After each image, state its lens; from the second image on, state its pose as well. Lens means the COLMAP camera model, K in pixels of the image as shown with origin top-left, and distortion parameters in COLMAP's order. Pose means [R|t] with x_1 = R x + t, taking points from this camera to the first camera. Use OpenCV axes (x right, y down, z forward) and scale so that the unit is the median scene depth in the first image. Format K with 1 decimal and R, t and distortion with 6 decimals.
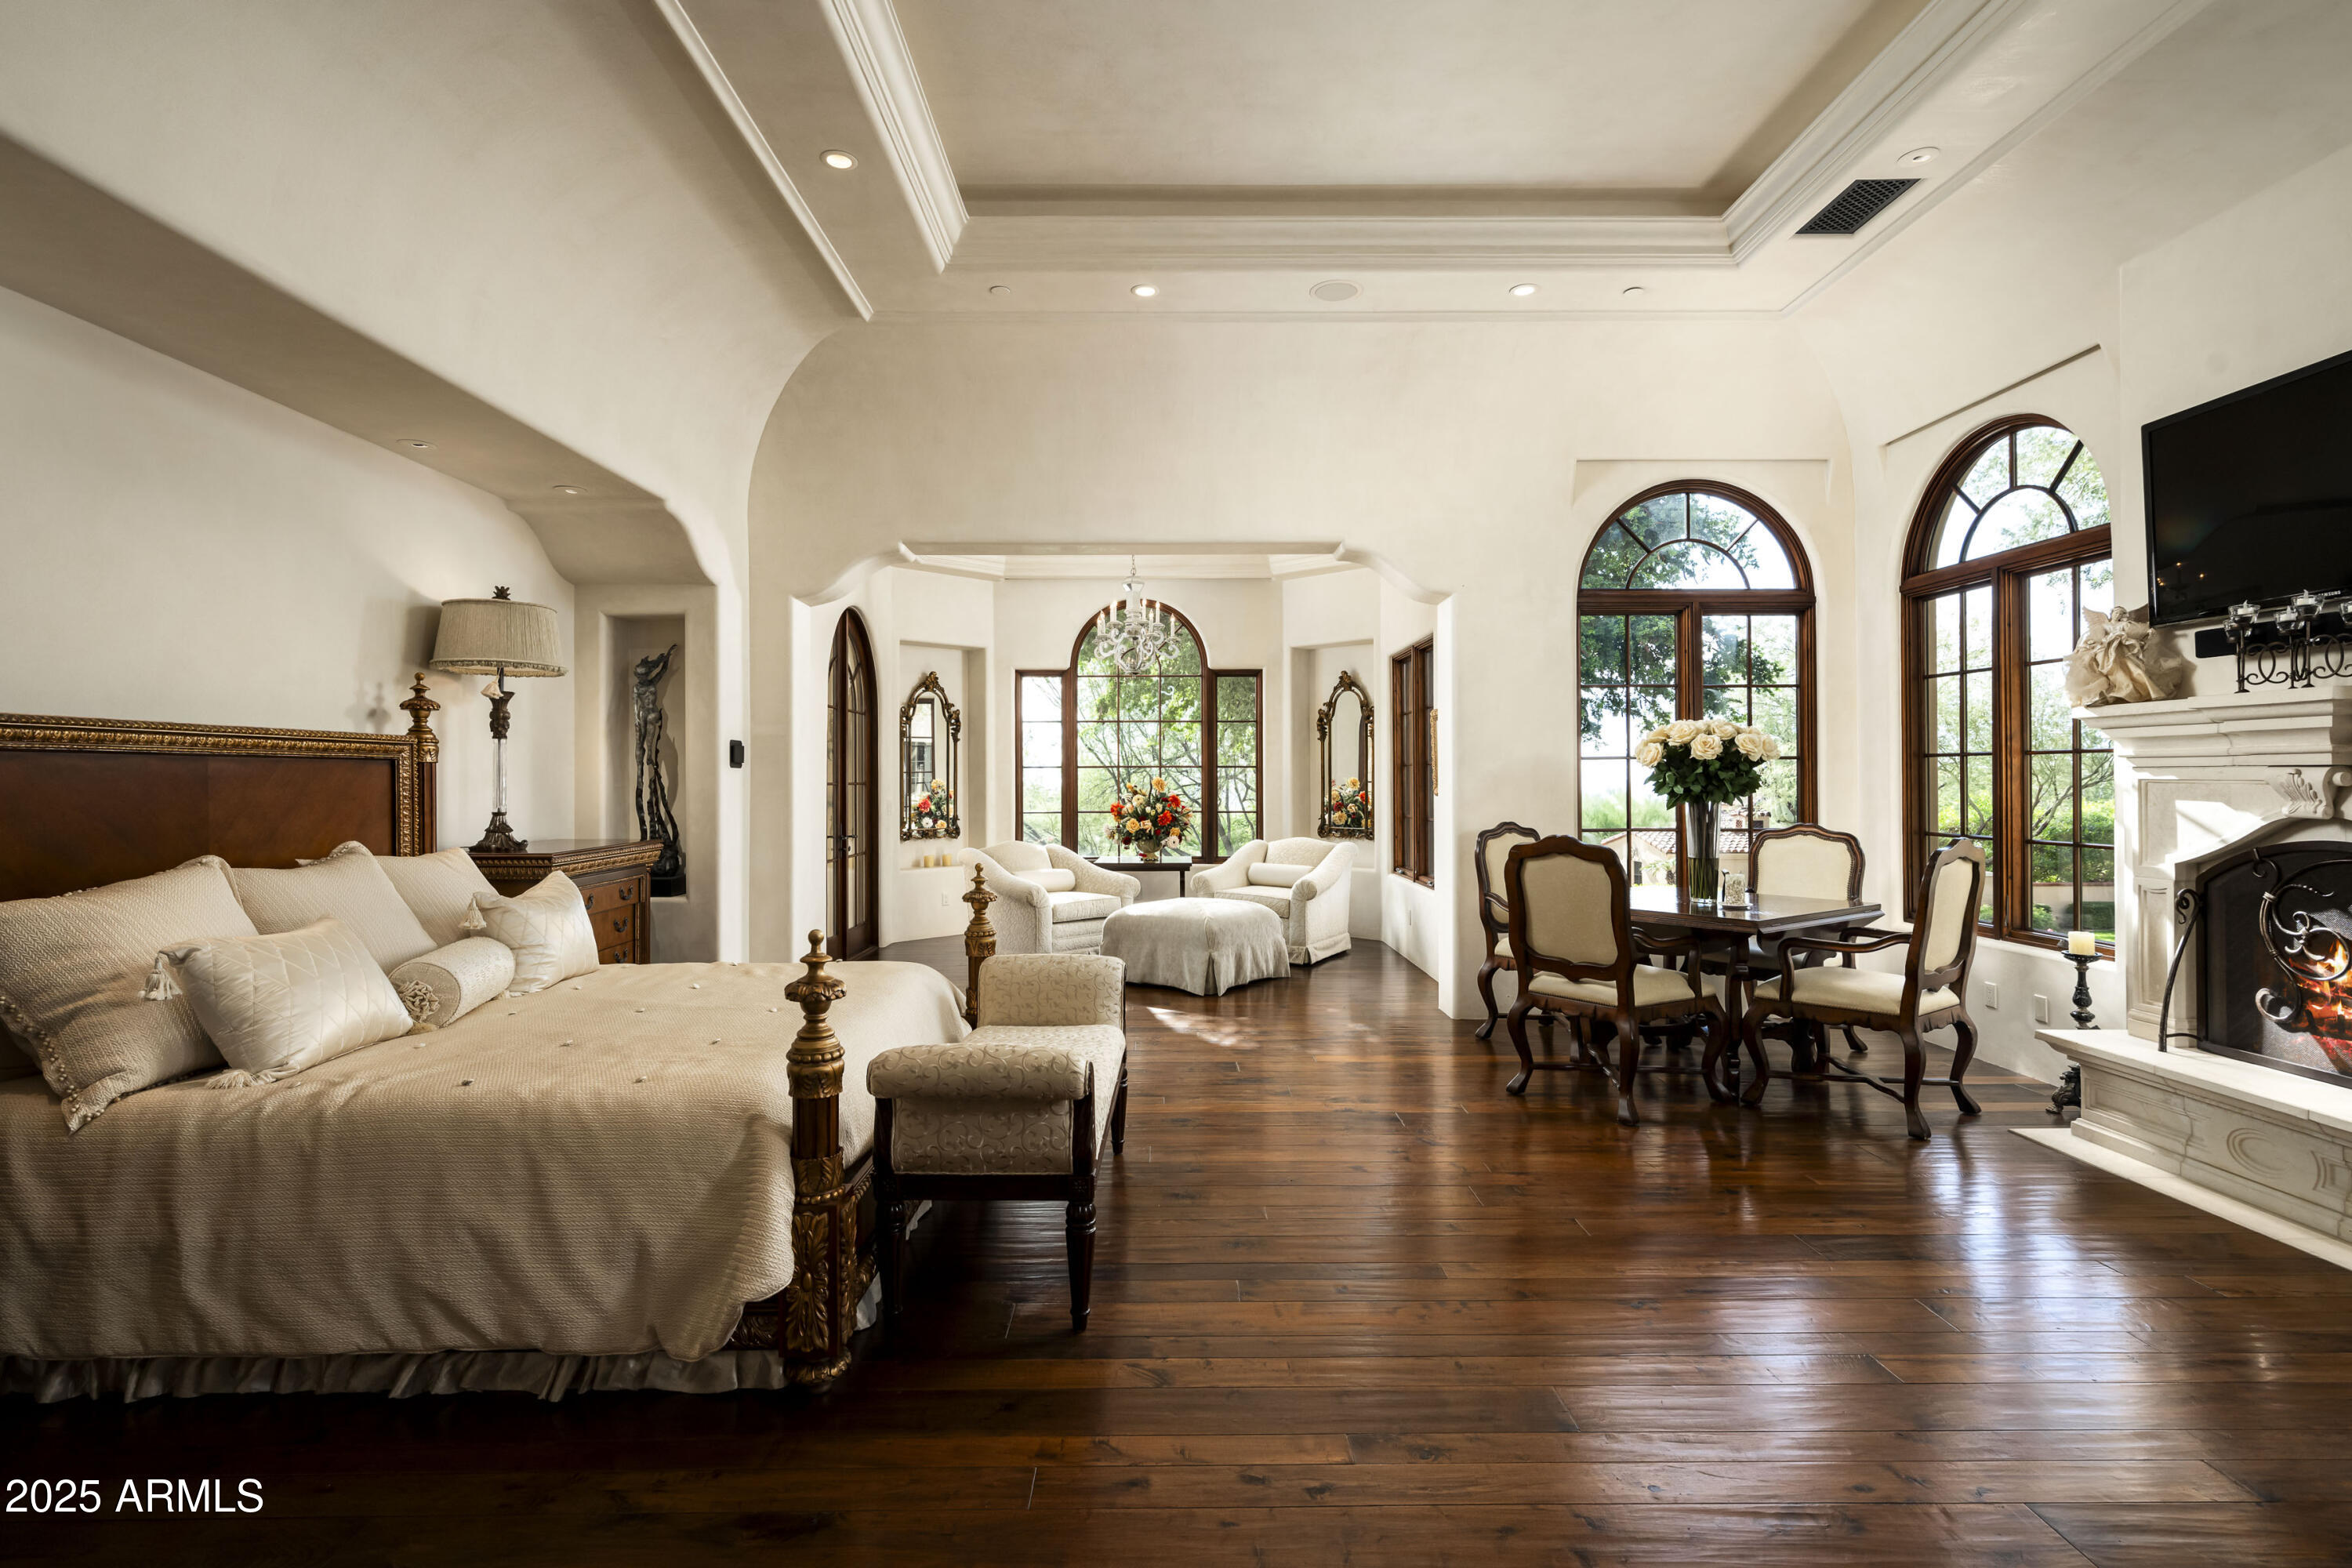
lens RADIAL K [[1105.2, 0, 1176.0], [0, 1105.2, 784.0], [0, 0, 1]] dist [0.000778, 0.000049]
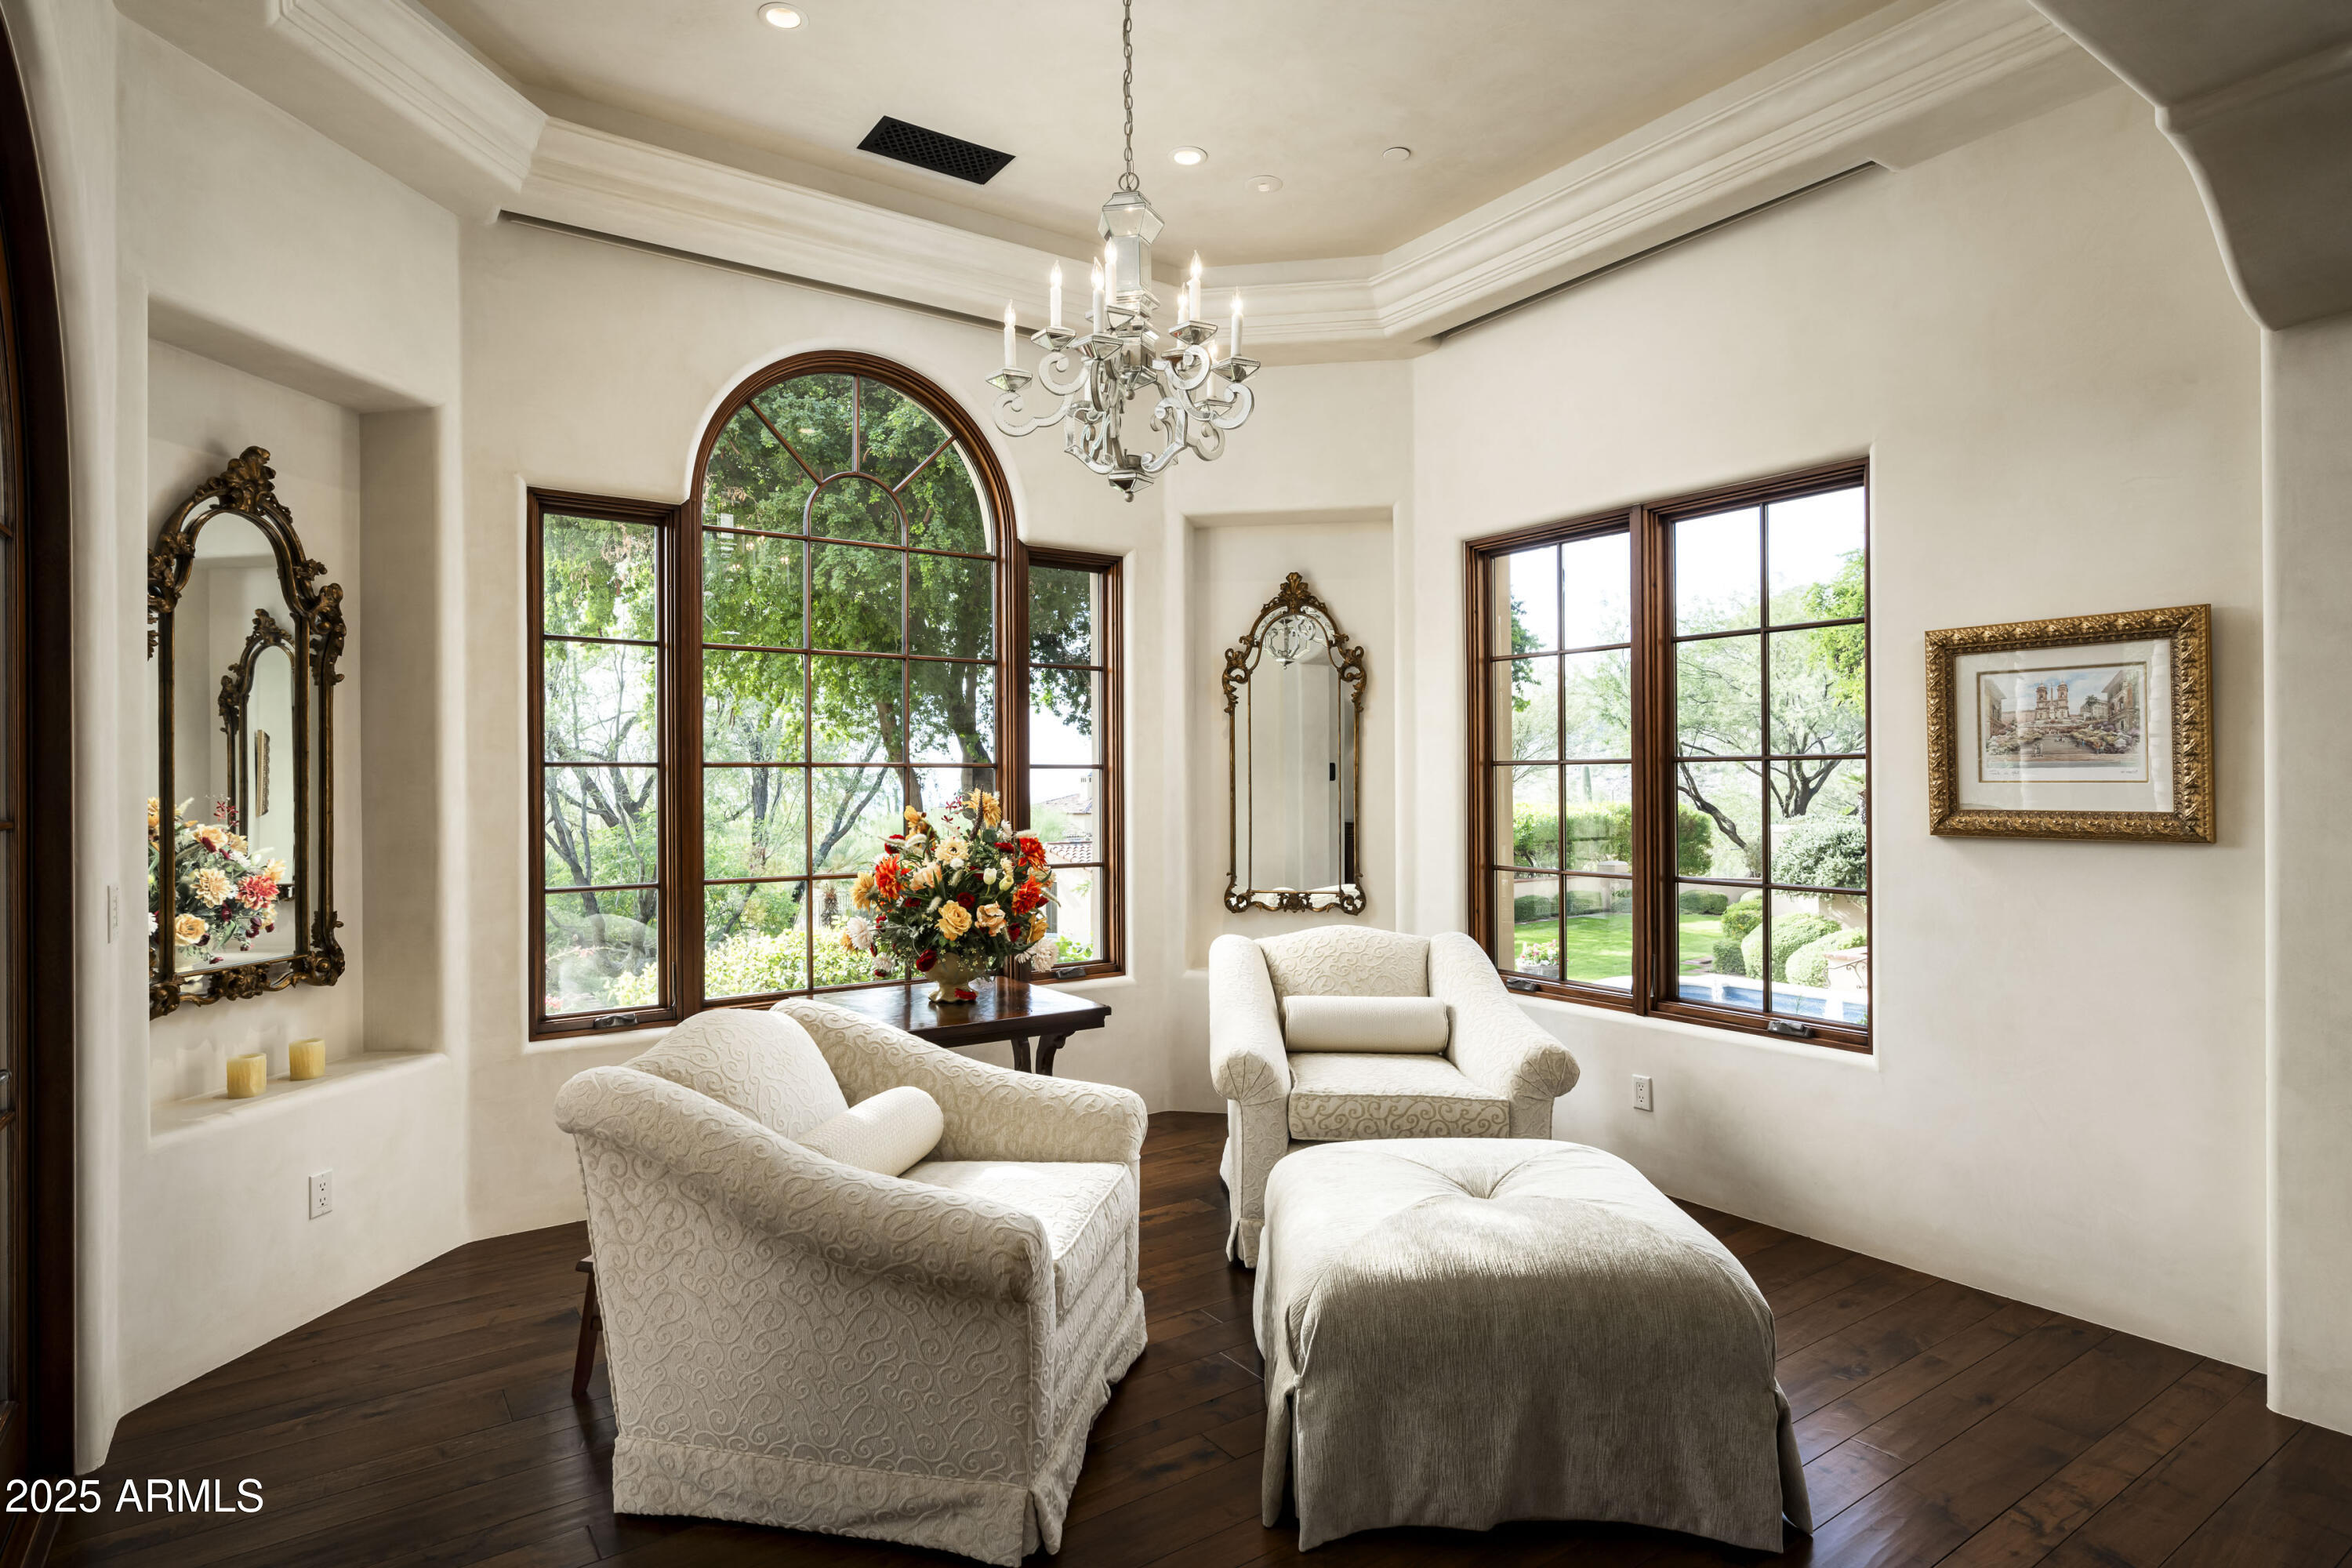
lens RADIAL K [[1250.5, 0, 1176.0], [0, 1250.5, 784.0], [0, 0, 1]] dist [-0.002489, -0.000349]
pose [[0.828019, -0.001607, 0.560698, -0.198375], [0.006172, 0.999961, -0.006249, -0.004997], [-0.560666, 0.008635, 0.827997, 0.560070]]
